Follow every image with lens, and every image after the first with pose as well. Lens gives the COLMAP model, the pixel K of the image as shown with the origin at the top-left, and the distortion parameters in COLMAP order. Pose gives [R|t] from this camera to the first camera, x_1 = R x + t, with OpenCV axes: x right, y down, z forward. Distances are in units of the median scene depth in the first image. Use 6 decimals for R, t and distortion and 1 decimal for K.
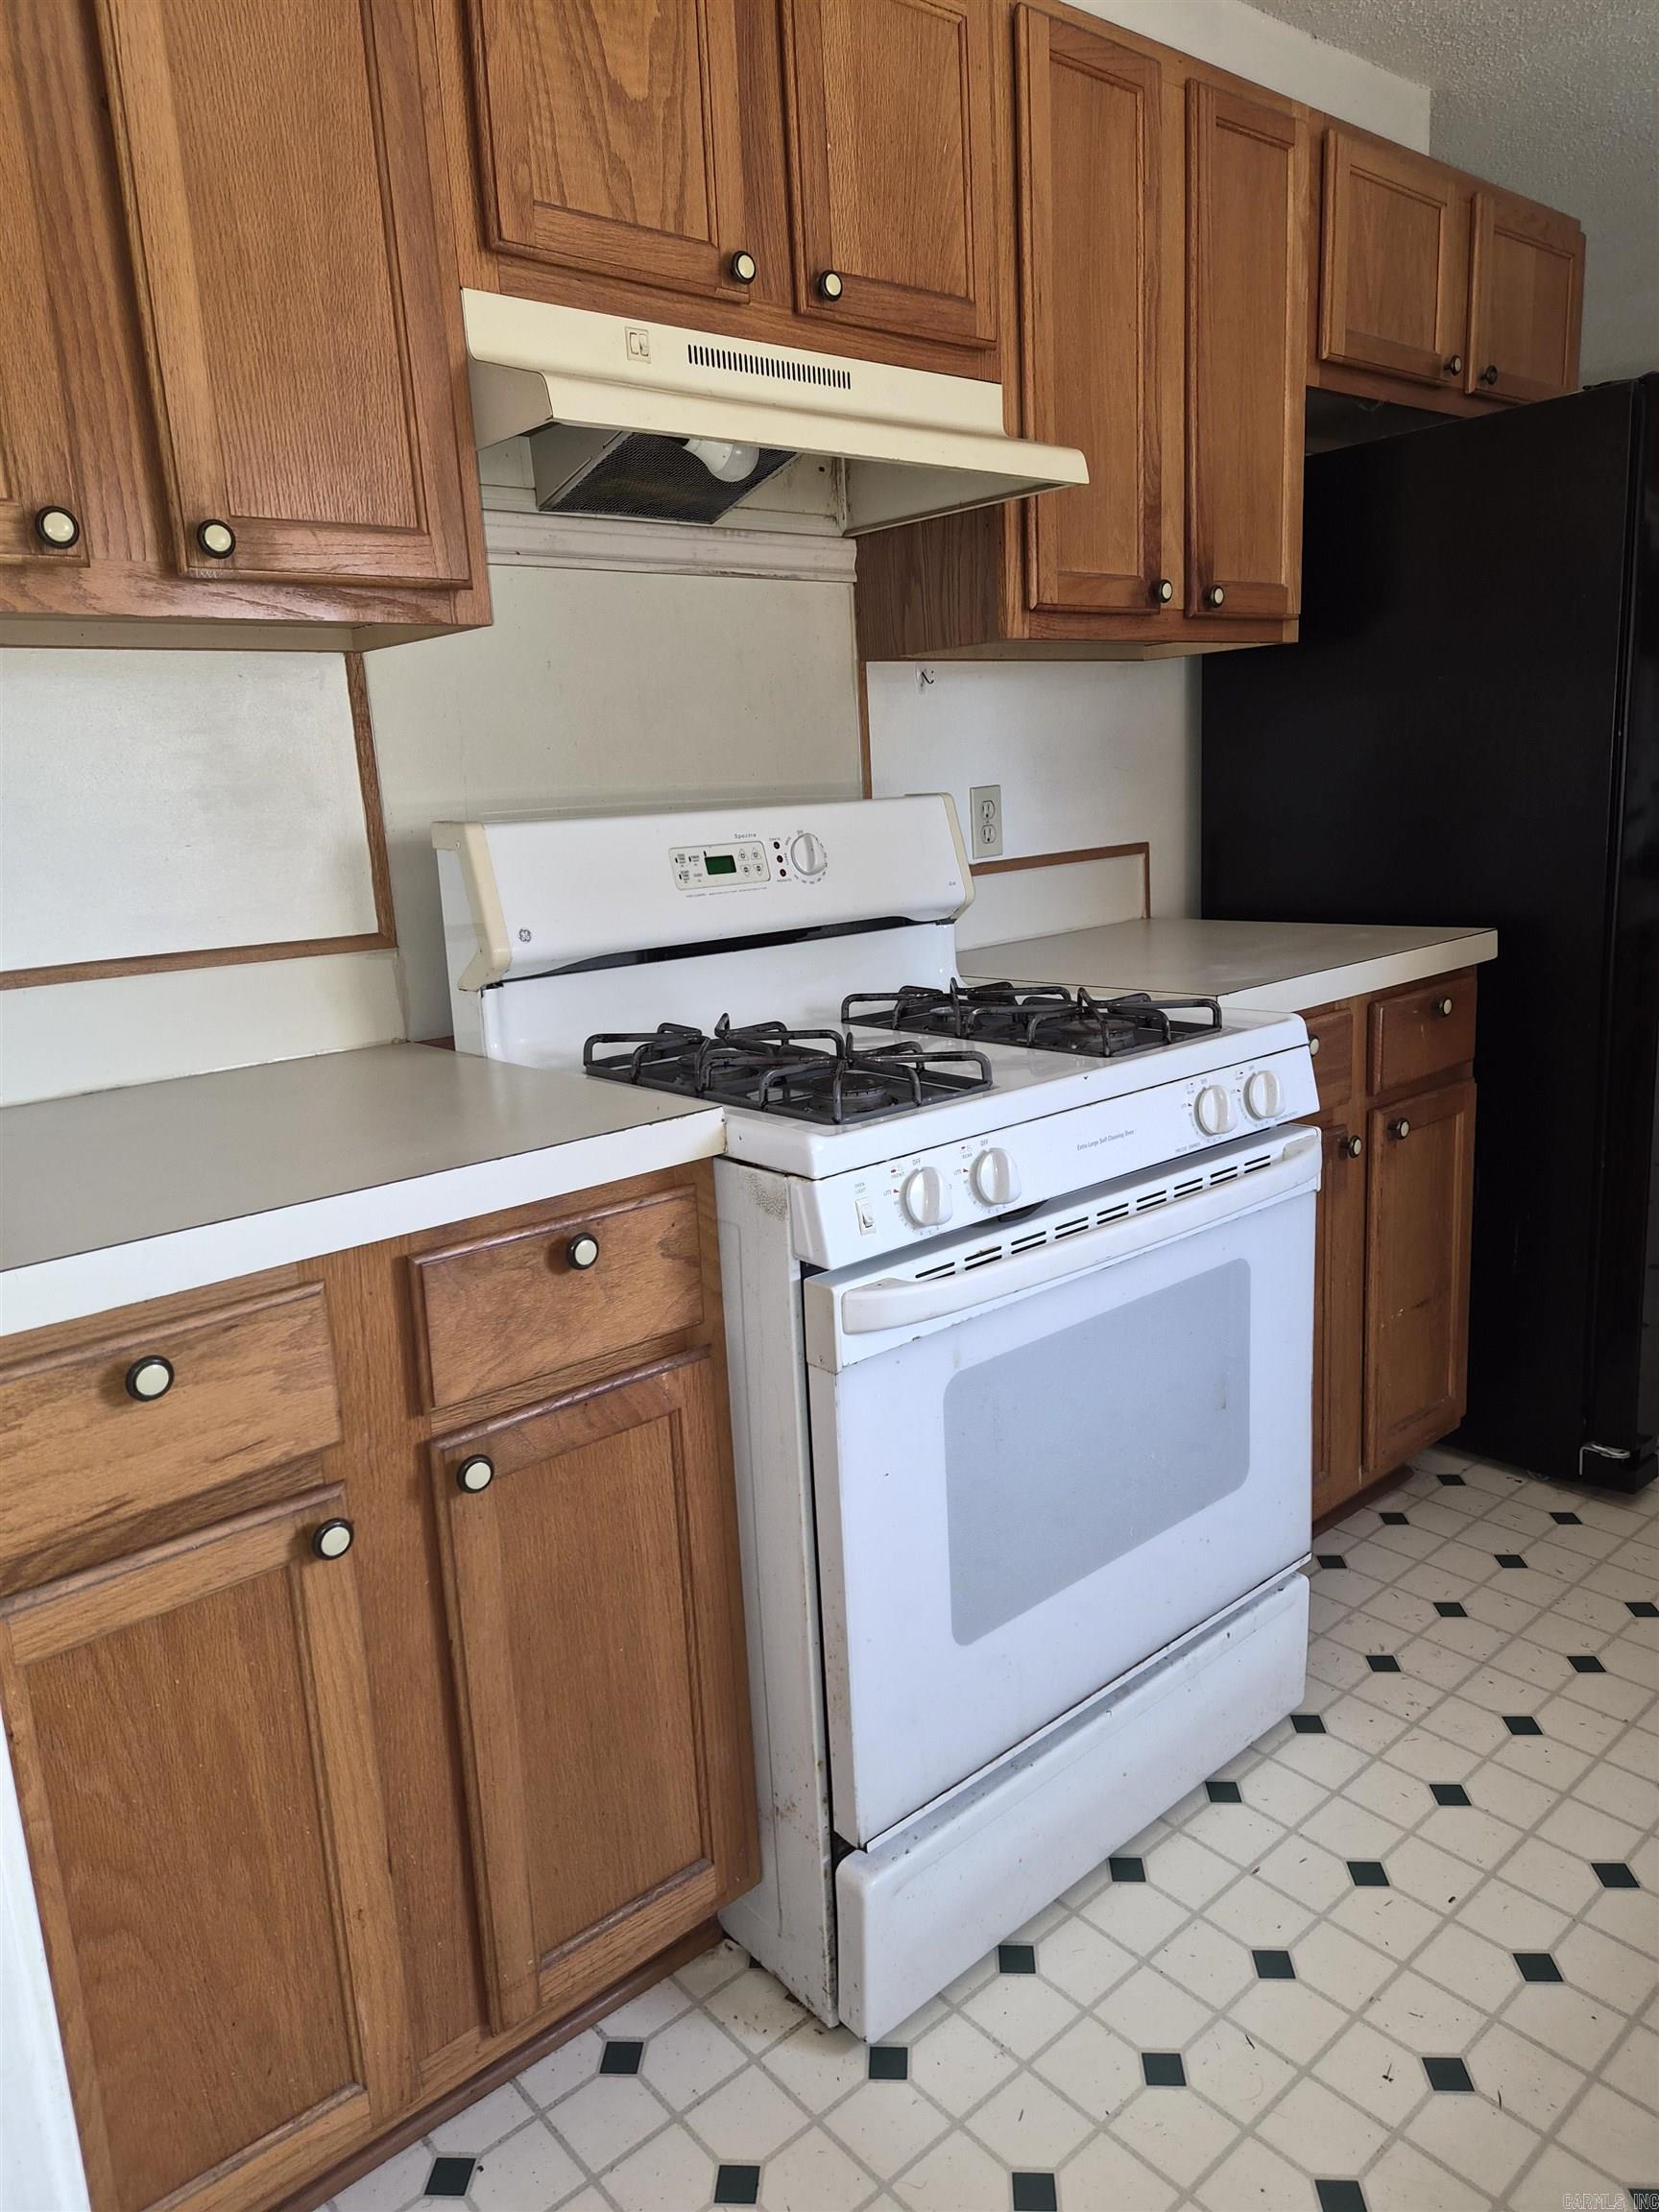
lens RADIAL K [[1460.5, 0, 824.1], [0, 1460.5, 1069.5], [0, 0, 1]] dist [0.081935, -0.076084]
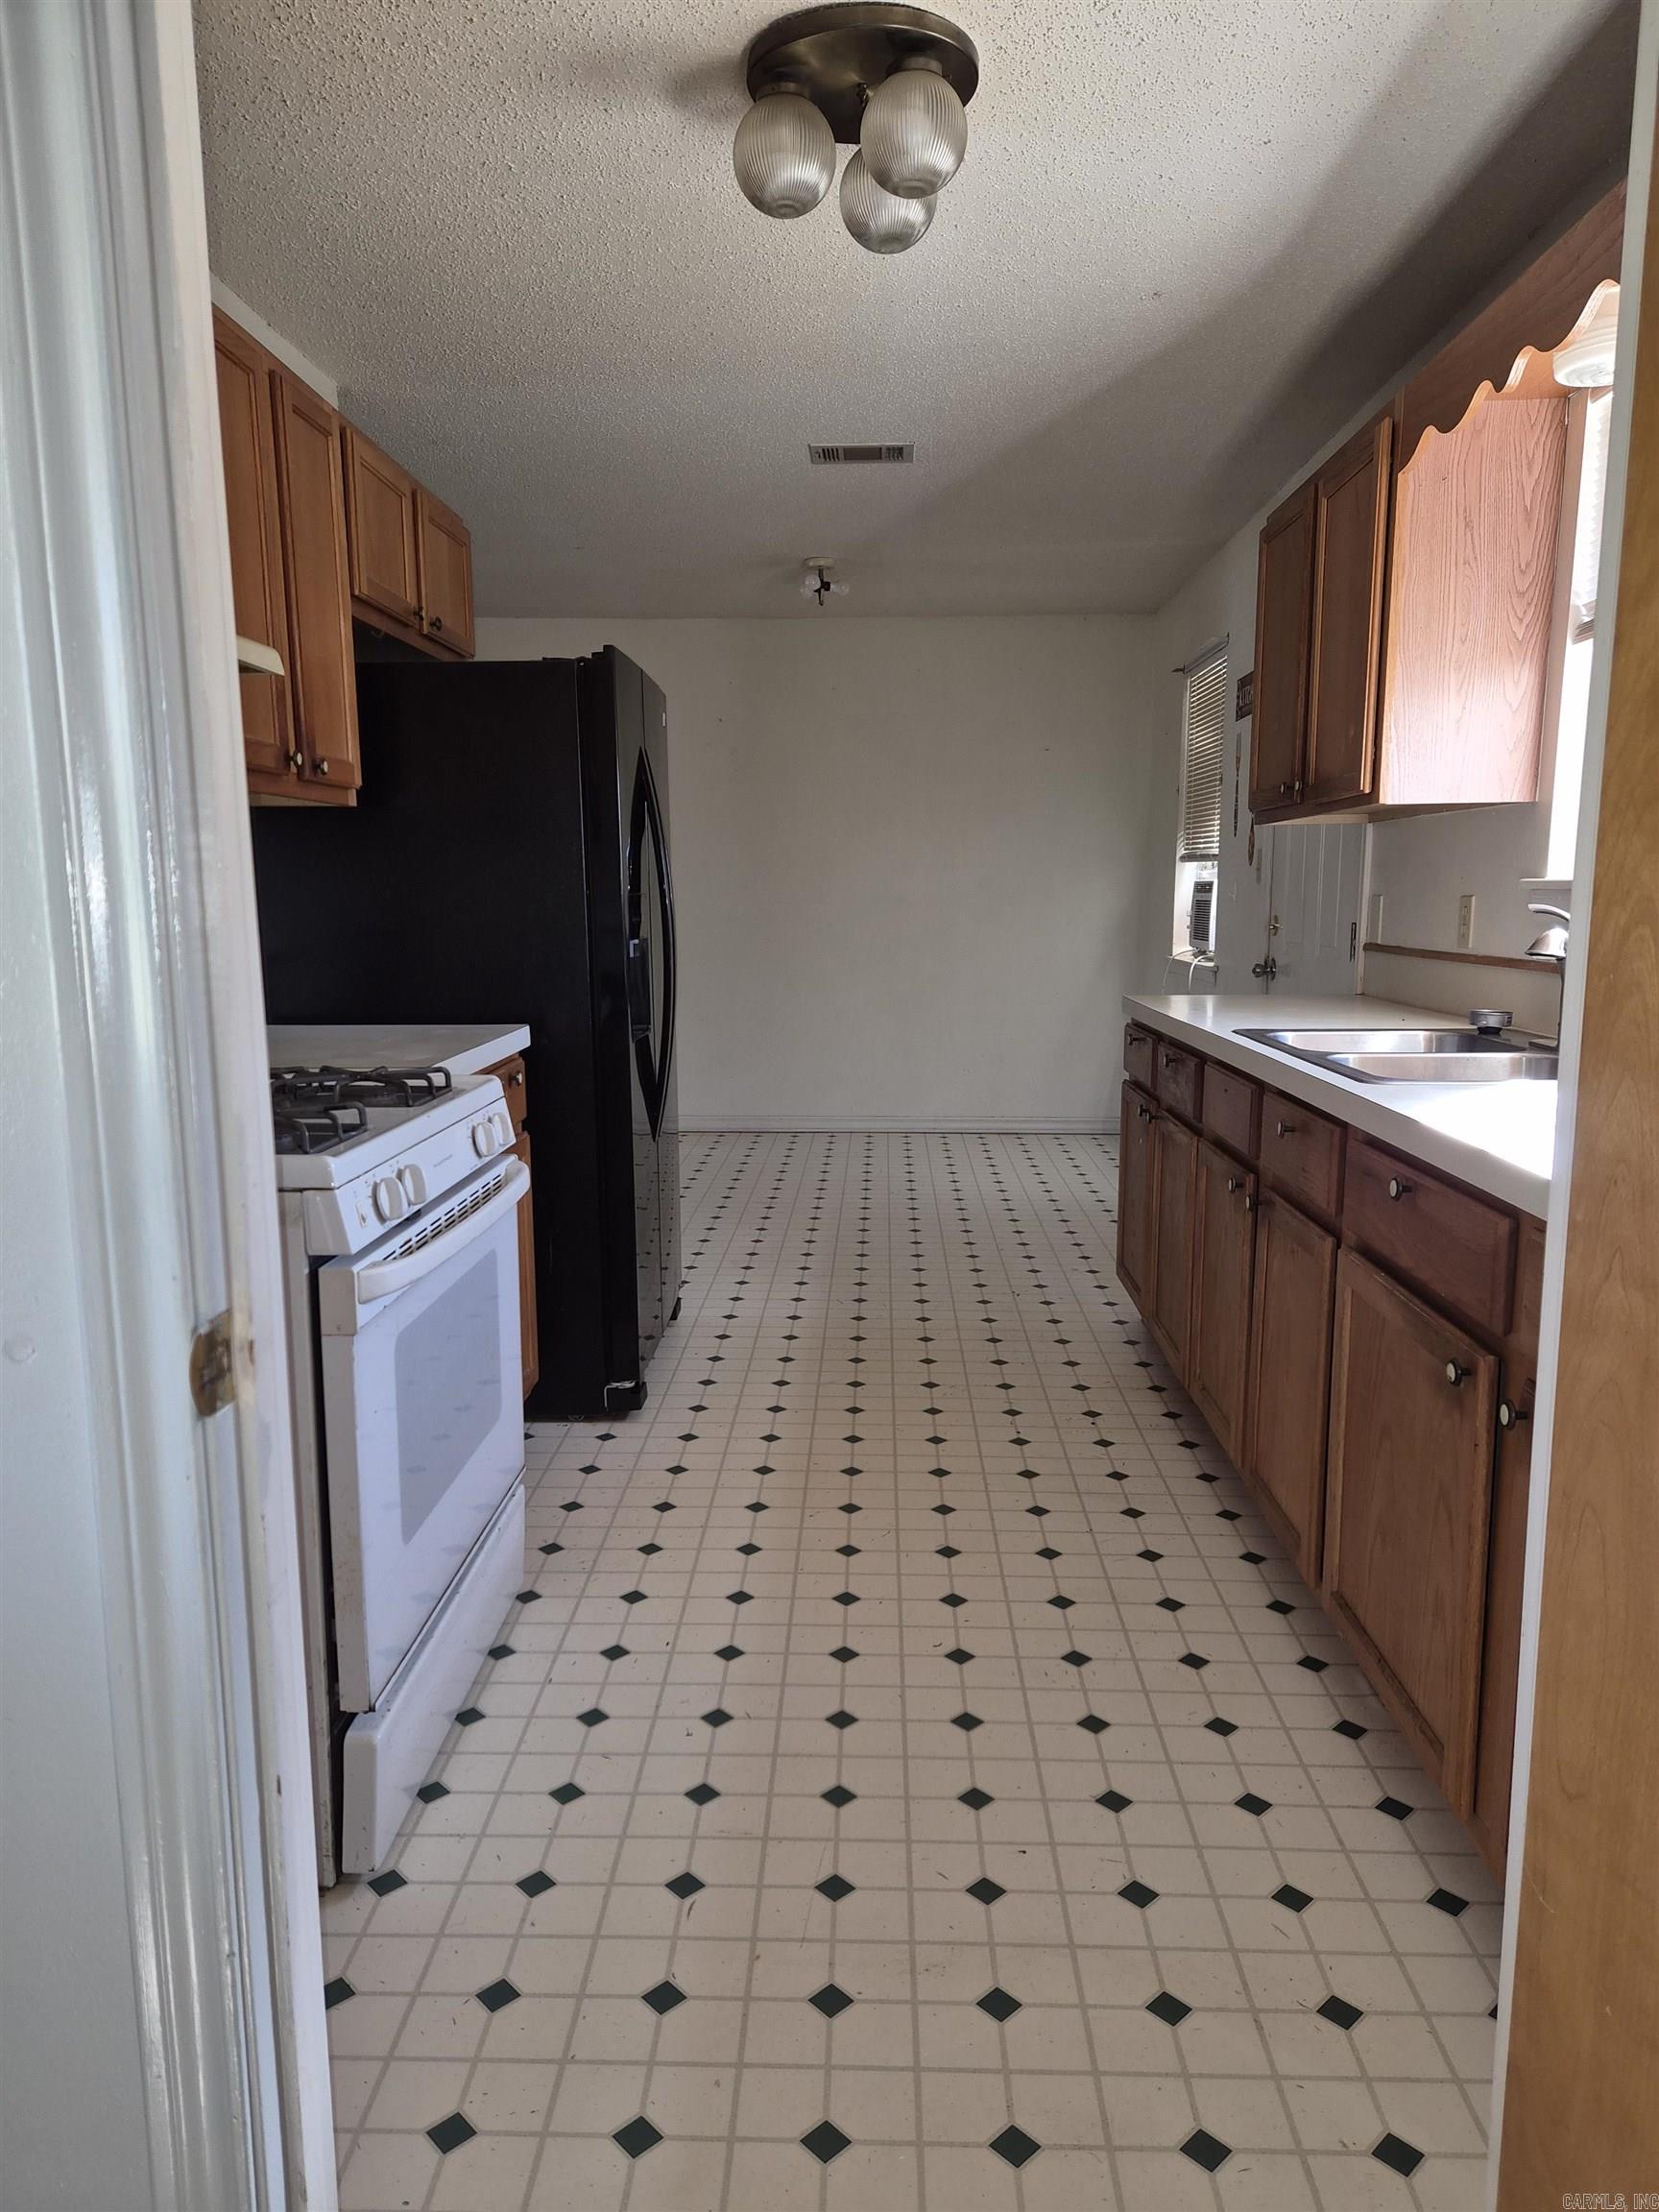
lens RADIAL K [[1460.5, 0, 824.1], [0, 1460.5, 1069.5], [0, 0, 1]] dist [0.081935, -0.076084]
pose [[0.676736, -0.042418, 0.735003, -0.500053], [0.112455, 0.992580, -0.046257, 0.057739], [-0.727587, 0.113959, 0.676484, -0.180345]]
